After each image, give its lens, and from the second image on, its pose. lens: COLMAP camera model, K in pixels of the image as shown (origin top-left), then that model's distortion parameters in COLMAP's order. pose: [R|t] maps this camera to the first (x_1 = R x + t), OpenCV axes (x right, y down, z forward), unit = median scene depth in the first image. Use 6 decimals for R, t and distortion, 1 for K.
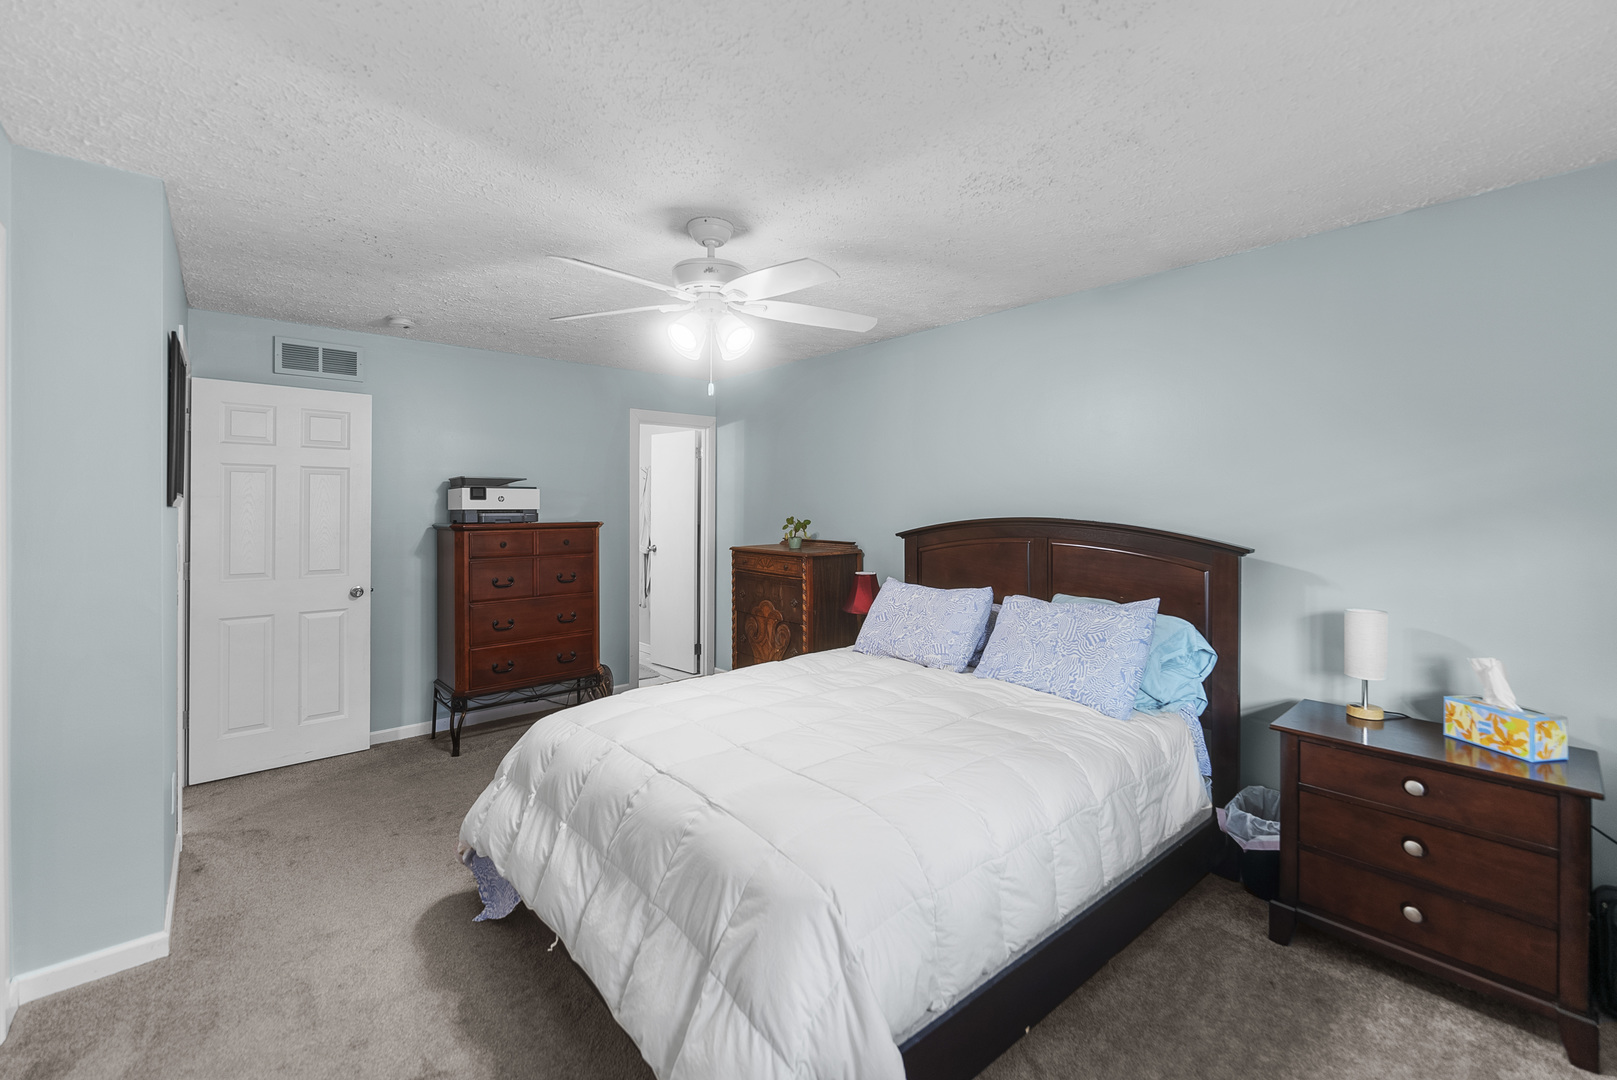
lens RADIAL K [[672.0, 0, 818.1], [0, 672.0, 502.9], [0, 0, 1]] dist [0.000932, -0.000059]
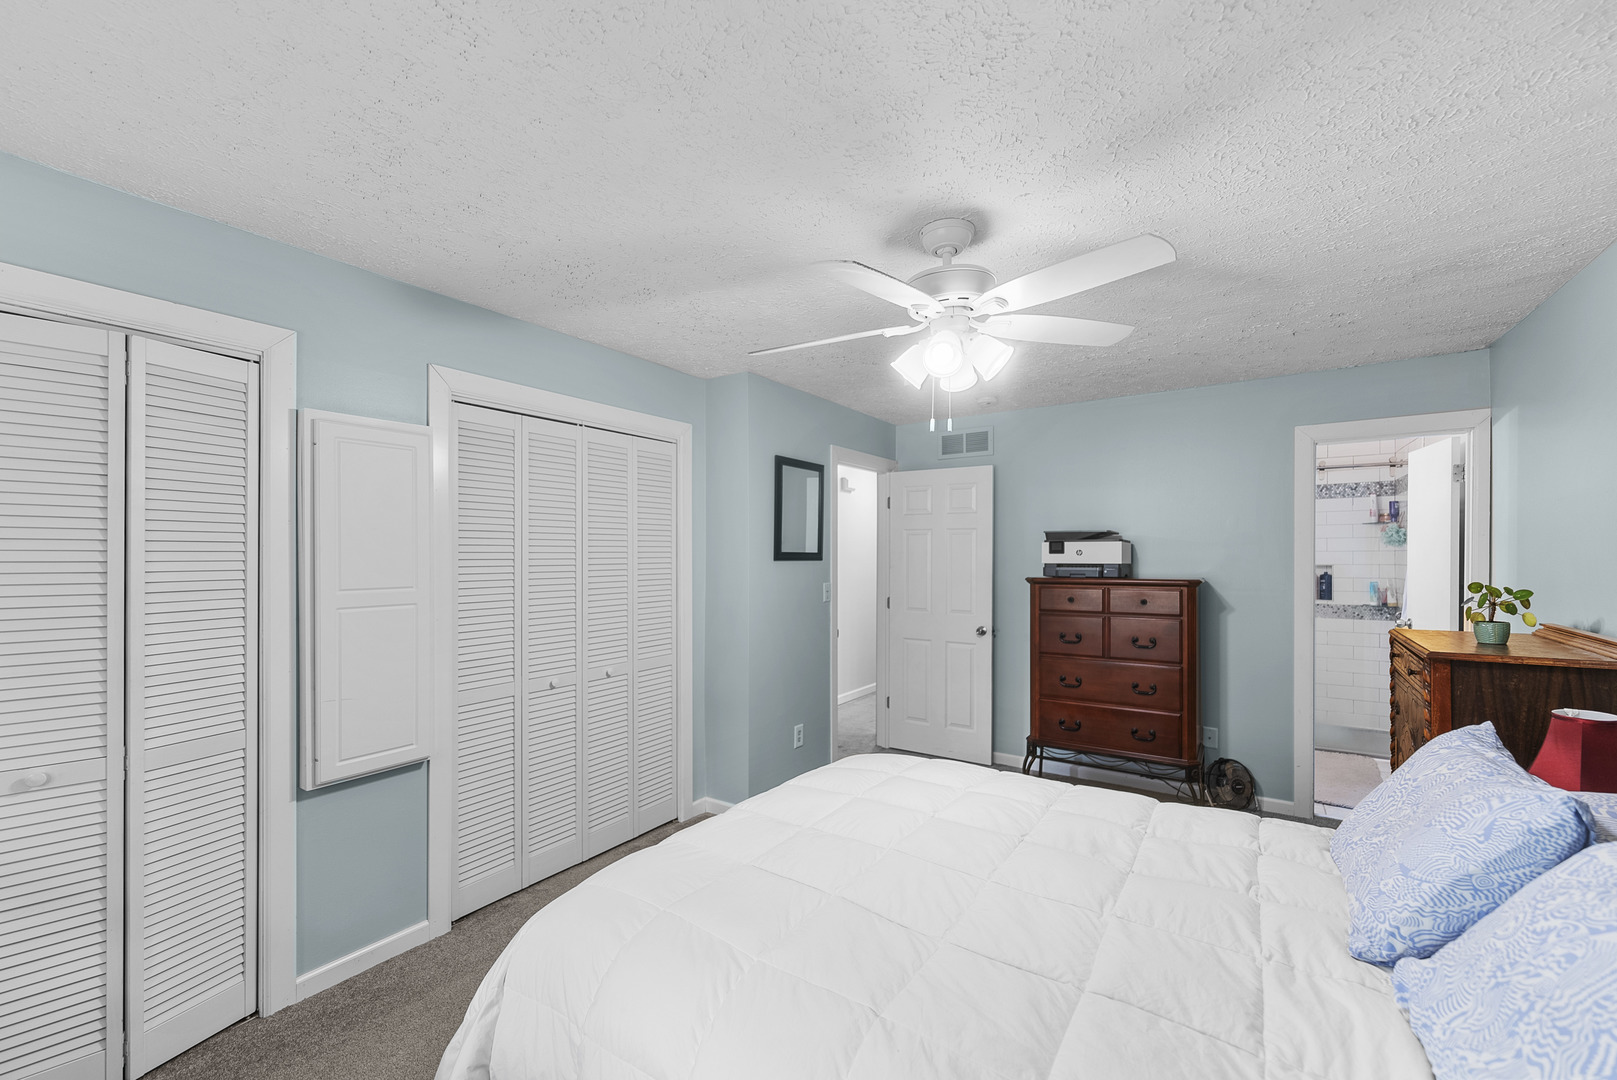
lens RADIAL K [[672.0, 0, 810.4], [0, 672.0, 551.1], [0, 0, 1]] dist [0.000932, -0.000059]
pose [[0.260856, -0.009574, -0.965330, 0.534907], [0.000251, 0.999951, -0.009849, 0.001743], [0.965378, 0.002327, 0.260846, 0.535881]]
